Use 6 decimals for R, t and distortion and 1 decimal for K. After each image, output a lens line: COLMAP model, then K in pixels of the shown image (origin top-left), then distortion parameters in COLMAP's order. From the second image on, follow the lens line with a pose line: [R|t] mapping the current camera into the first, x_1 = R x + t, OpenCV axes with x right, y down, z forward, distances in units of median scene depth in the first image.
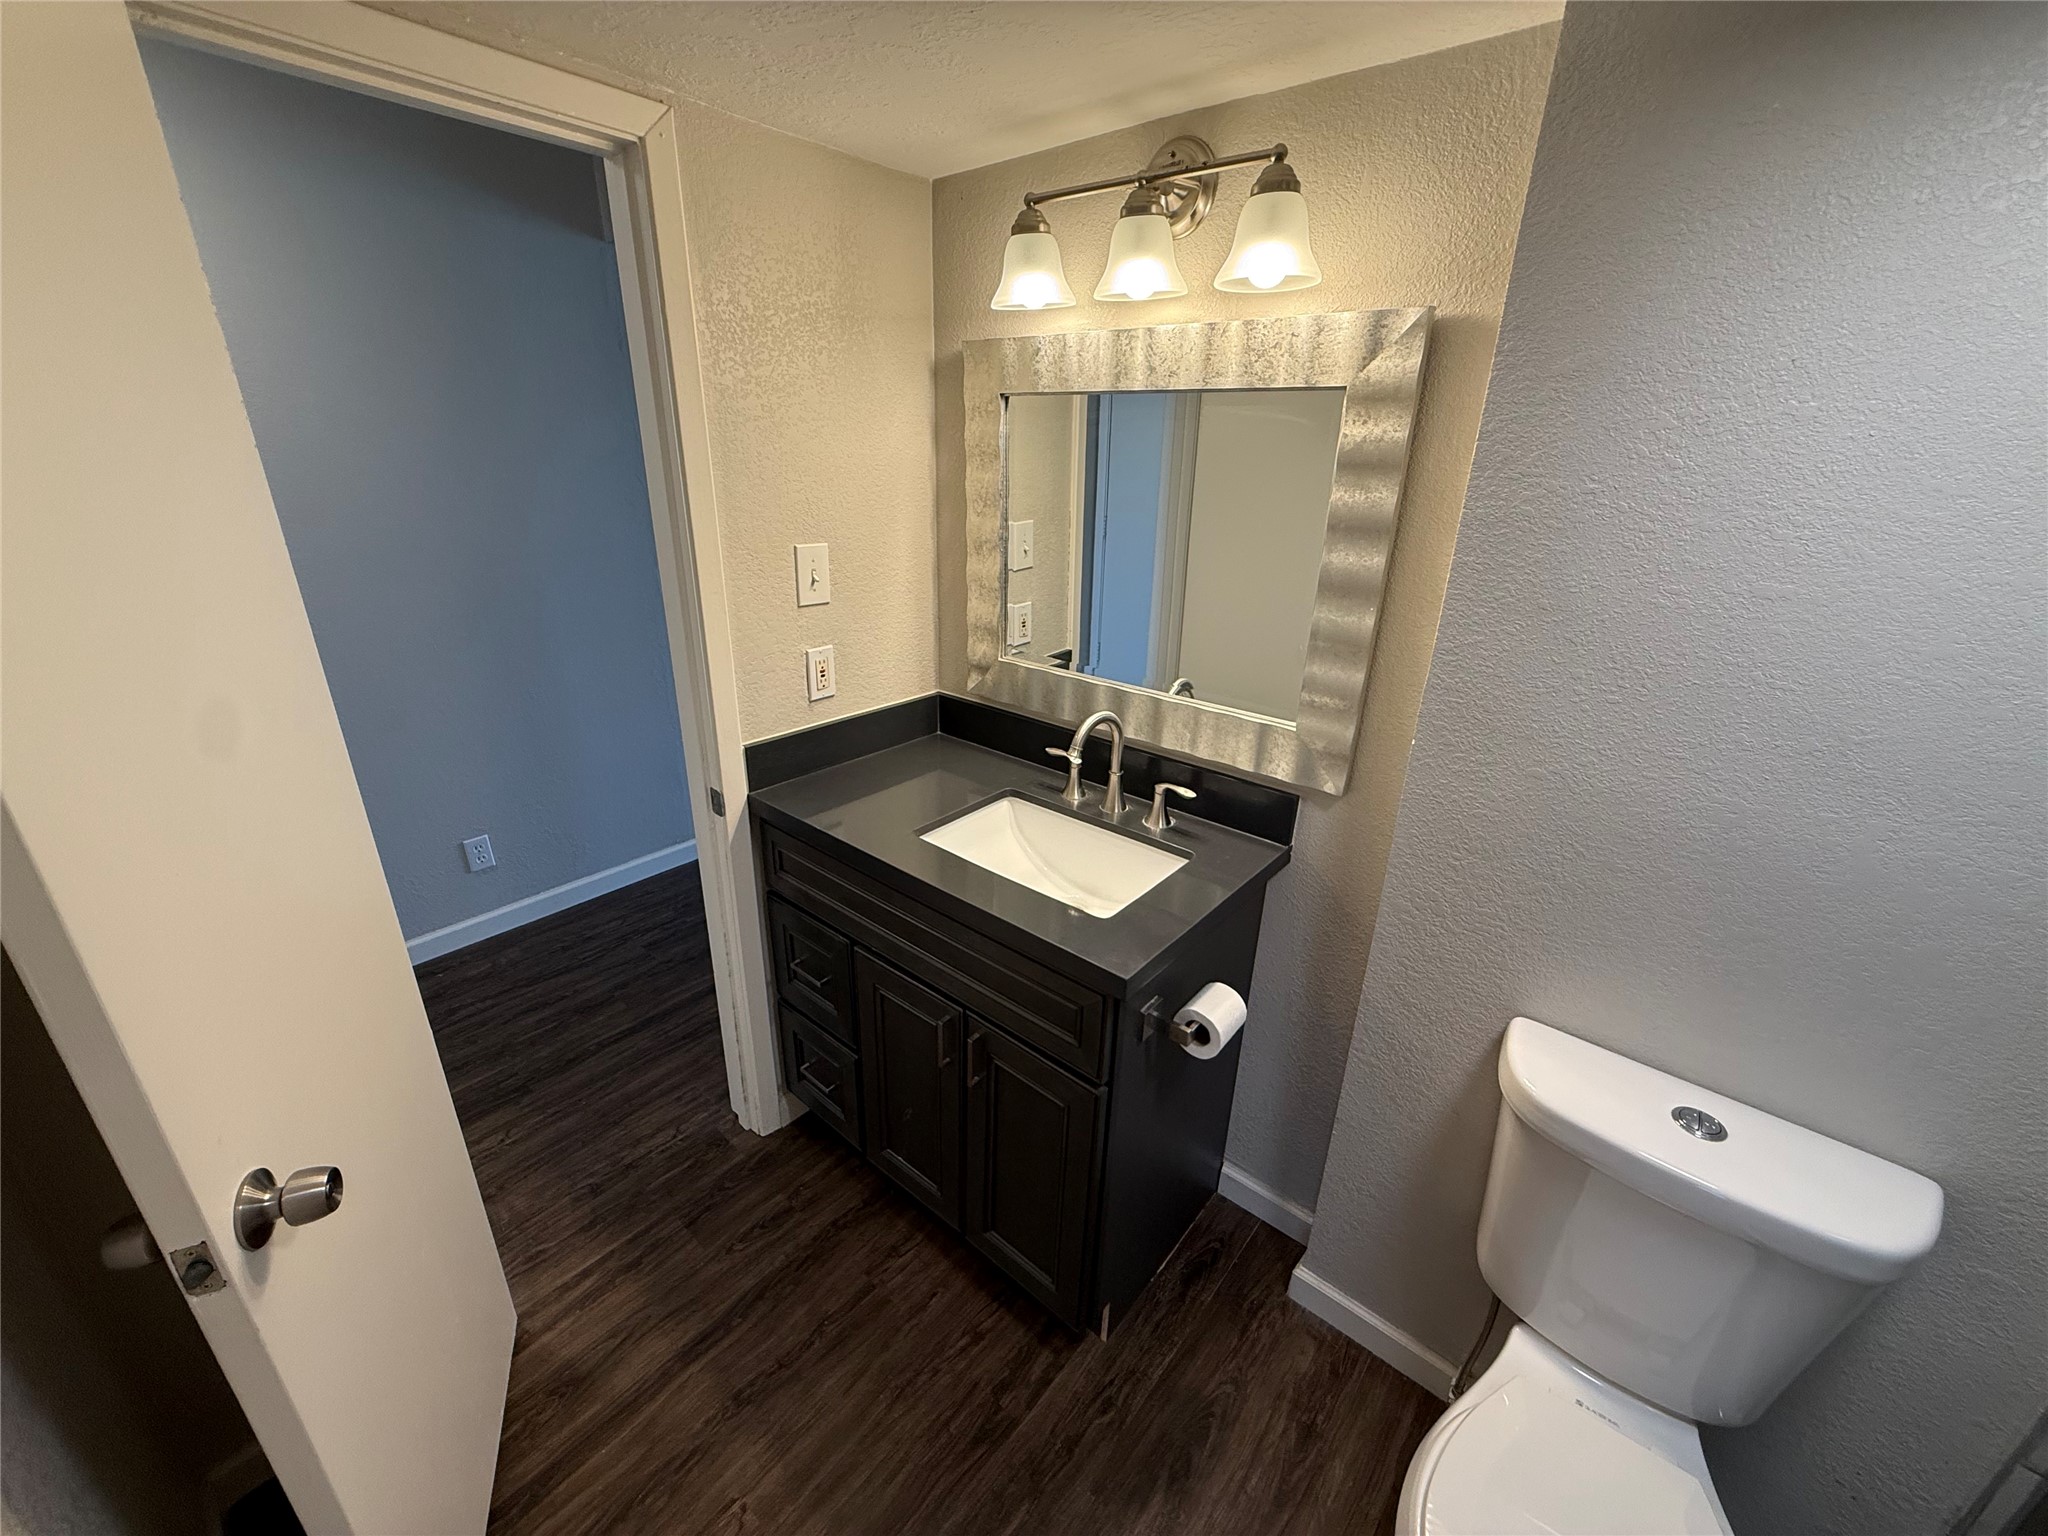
lens RADIAL K [[816.2, 0, 1016.3], [0, 816.2, 768.9], [0, 0, 1]] dist [-0.001733, 0.000405]
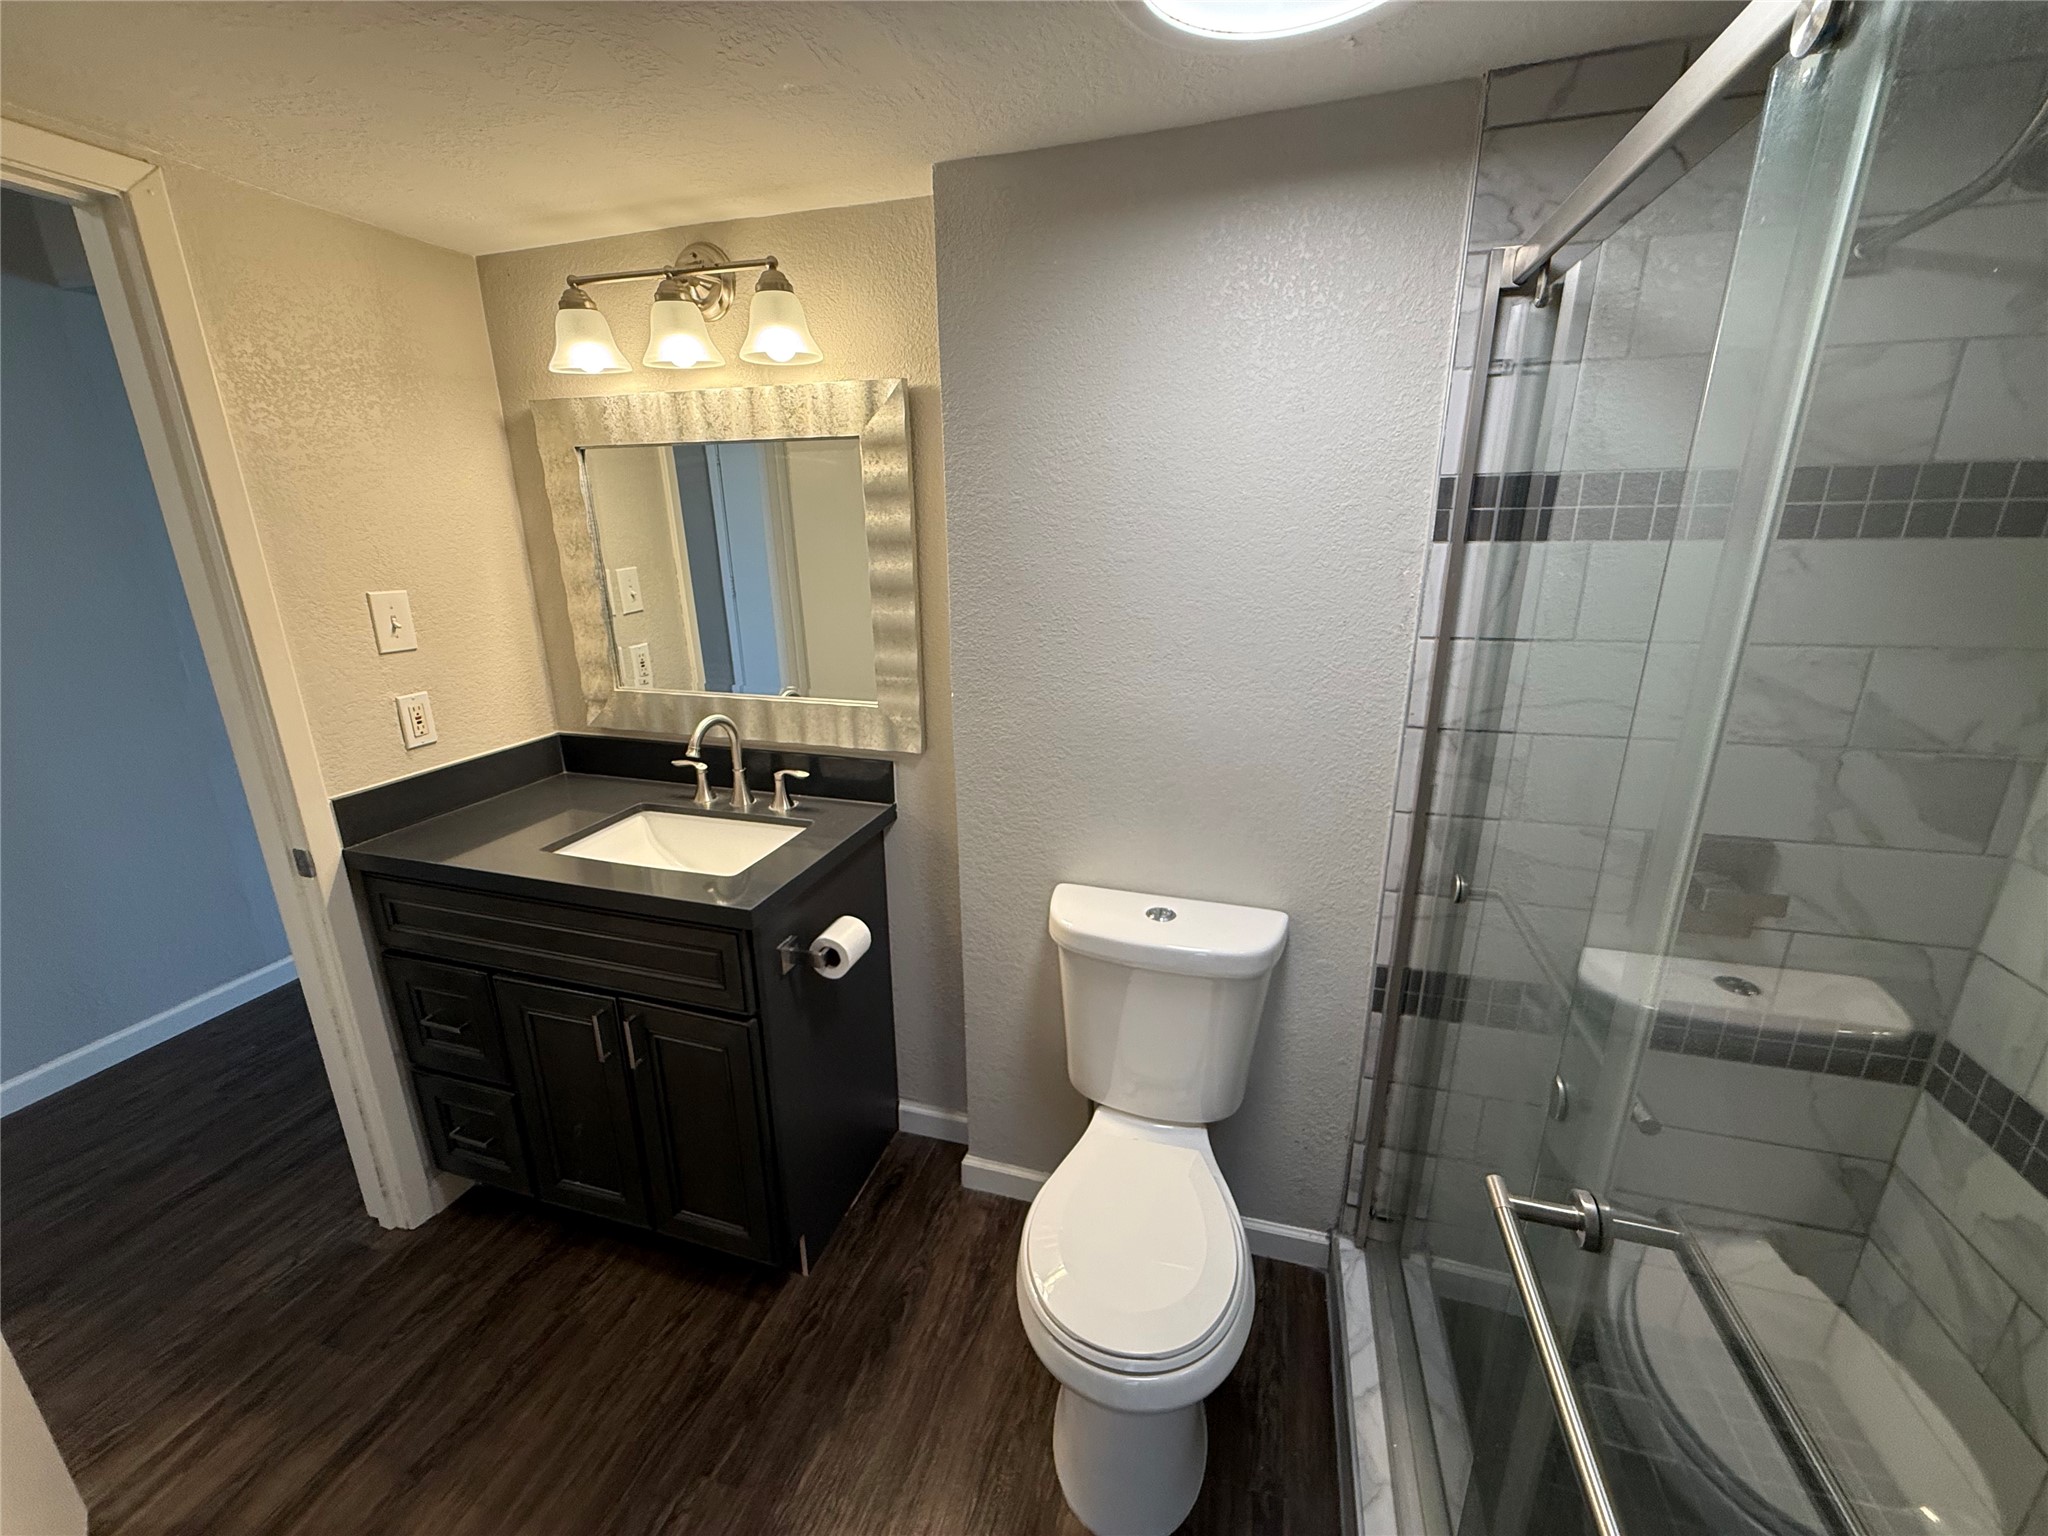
lens RADIAL K [[816.2, 0, 1016.7], [0, 816.2, 764.3], [0, 0, 1]] dist [-0.001733, 0.000405]
pose [[0.915307, -0.144360, 0.375997, 0.056016], [0.175782, 0.983136, -0.050450, 0.134511], [-0.362374, 0.112270, 0.925246, -0.205890]]
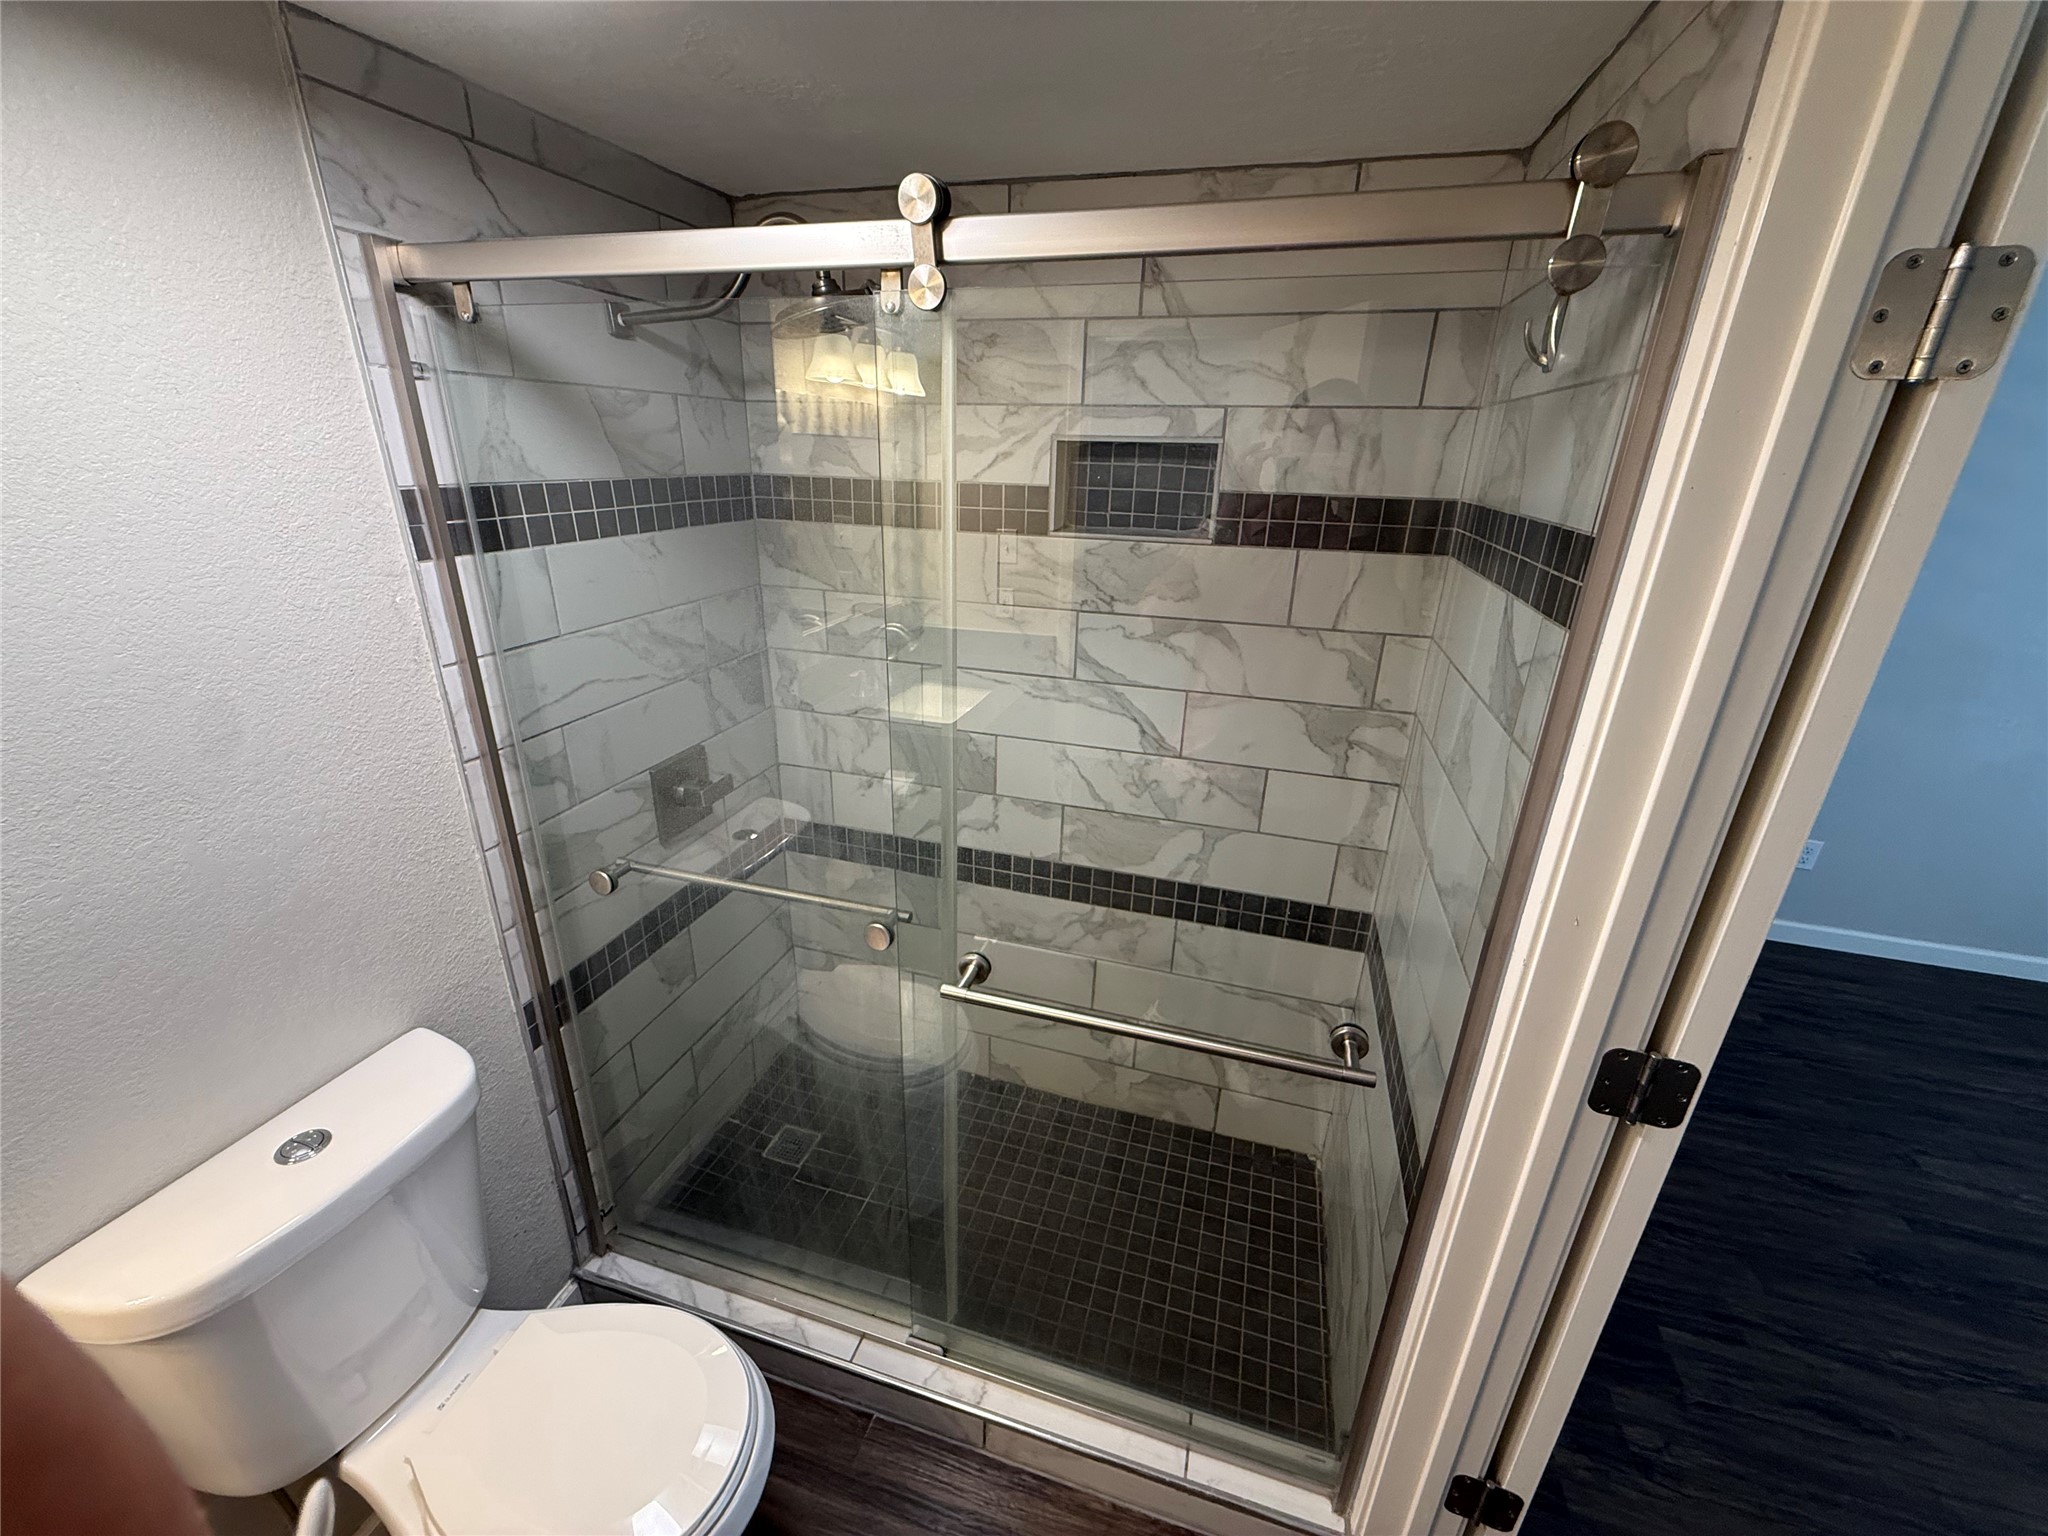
lens RADIAL K [[816.2, 0, 1013.1], [0, 816.2, 763.1], [0, 0, 1]] dist [-0.001733, 0.000405]
pose [[-0.401736, -0.353925, 0.844598, -0.121469], [0.309266, 0.815674, 0.488908, -0.109621], [-0.861953, 0.457617, -0.218228, 0.177216]]
